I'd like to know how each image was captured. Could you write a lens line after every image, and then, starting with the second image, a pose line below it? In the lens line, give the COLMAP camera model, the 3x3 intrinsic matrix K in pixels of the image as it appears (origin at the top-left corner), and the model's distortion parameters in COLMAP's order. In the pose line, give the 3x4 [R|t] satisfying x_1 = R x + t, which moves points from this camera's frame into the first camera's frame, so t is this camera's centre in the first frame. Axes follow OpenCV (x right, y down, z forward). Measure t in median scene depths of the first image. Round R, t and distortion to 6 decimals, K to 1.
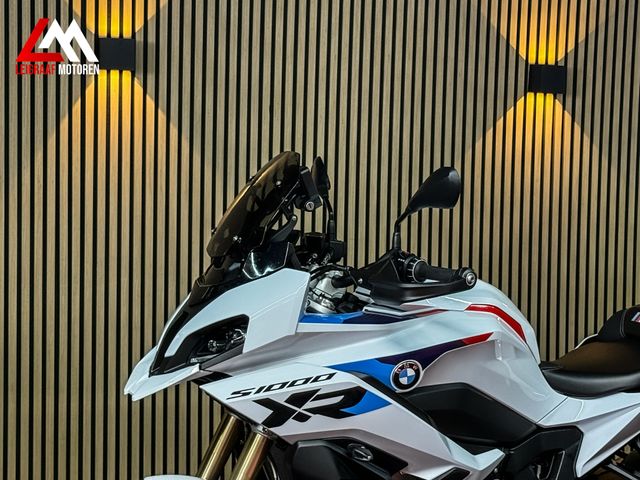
lens RADIAL K [[1370.9, 0, 320.0], [0, 1370.9, 240.0], [0, 0, 1]] dist [0.098521, 0.376813]
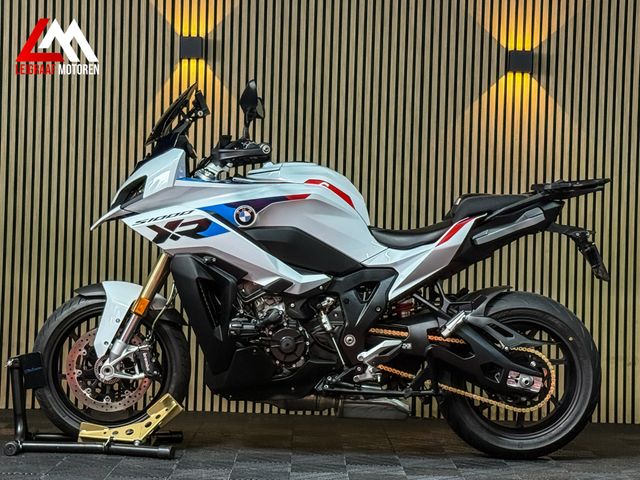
lens RADIAL K [[1370.9, 0, 320.0], [0, 1370.9, 240.0], [0, 0, 1]] dist [0.098521, 0.376813]
pose [[0.945460, 0.008787, -0.325619, 0.594357], [-0.028901, 0.997956, -0.056987, 0.192294], [0.324453, 0.063290, 0.943782, -0.420928]]
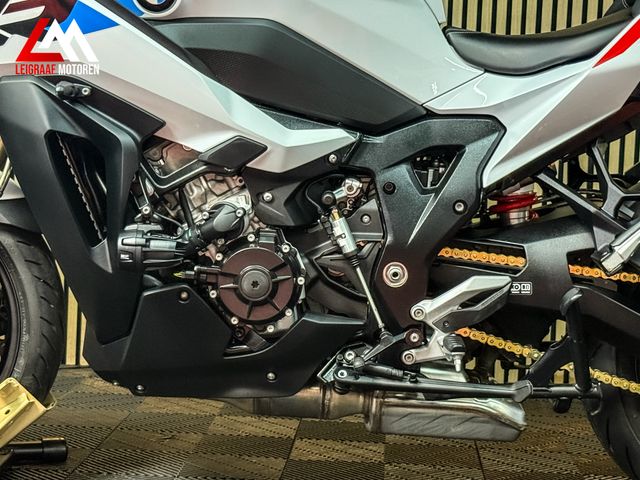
lens RADIAL K [[1370.9, 0, 320.0], [0, 1370.9, 240.0], [0, 0, 1]] dist [0.098521, 0.376813]
pose [[0.920701, 0.051271, -0.386885, 0.372294], [-0.041270, 0.998565, 0.034119, 0.176879], [0.388080, -0.015447, 0.921496, 0.348521]]
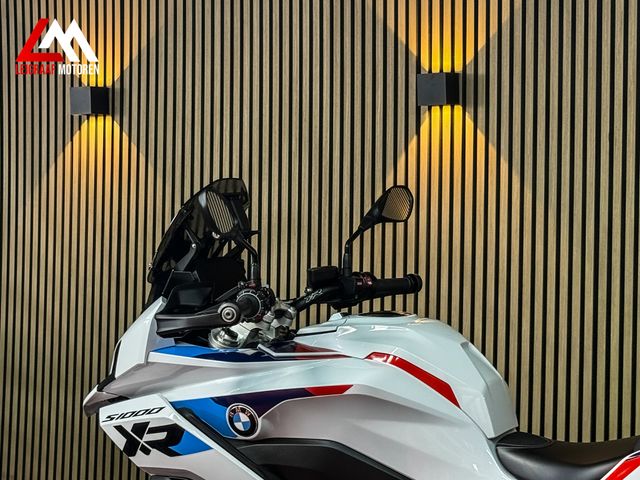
lens RADIAL K [[1370.9, 0, 320.0], [0, 1370.9, 240.0], [0, 0, 1]] dist [0.098521, 0.376813]
pose [[0.639211, 0.009400, -0.768974, 0.711514], [-0.043059, 0.998794, -0.023583, -0.001336], [0.767825, 0.048186, 0.638845, 0.406145]]
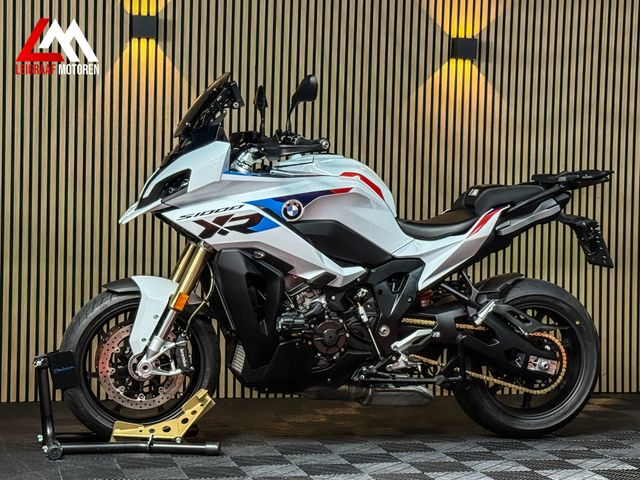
lens RADIAL K [[1370.9, 0, 320.0], [0, 1370.9, 240.0], [0, 0, 1]] dist [0.098521, 0.376813]
pose [[0.995597, 0.008890, -0.093317, 0.217941], [-0.011368, 0.999596, -0.026062, 0.156097], [0.093047, 0.027008, 0.995295, -0.513630]]
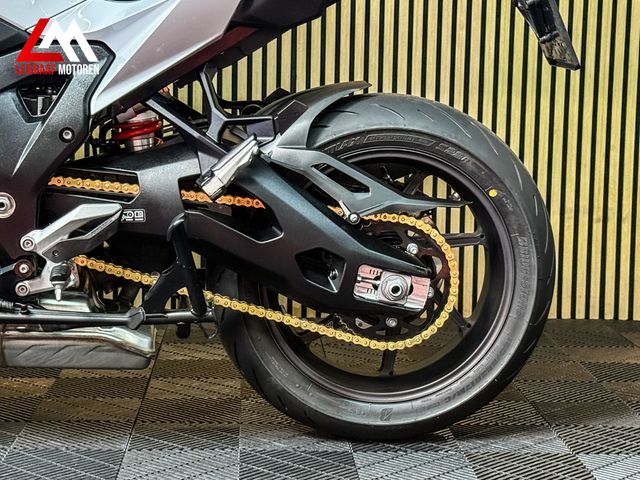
lens RADIAL K [[1370.9, 0, 320.0], [0, 1370.9, 240.0], [0, 0, 1]] dist [0.098521, 0.376813]
pose [[0.958628, 0.040298, -0.281794, 0.479447], [-0.019230, 0.996835, 0.077132, 0.177844], [0.284011, -0.068522, 0.956369, 0.390496]]
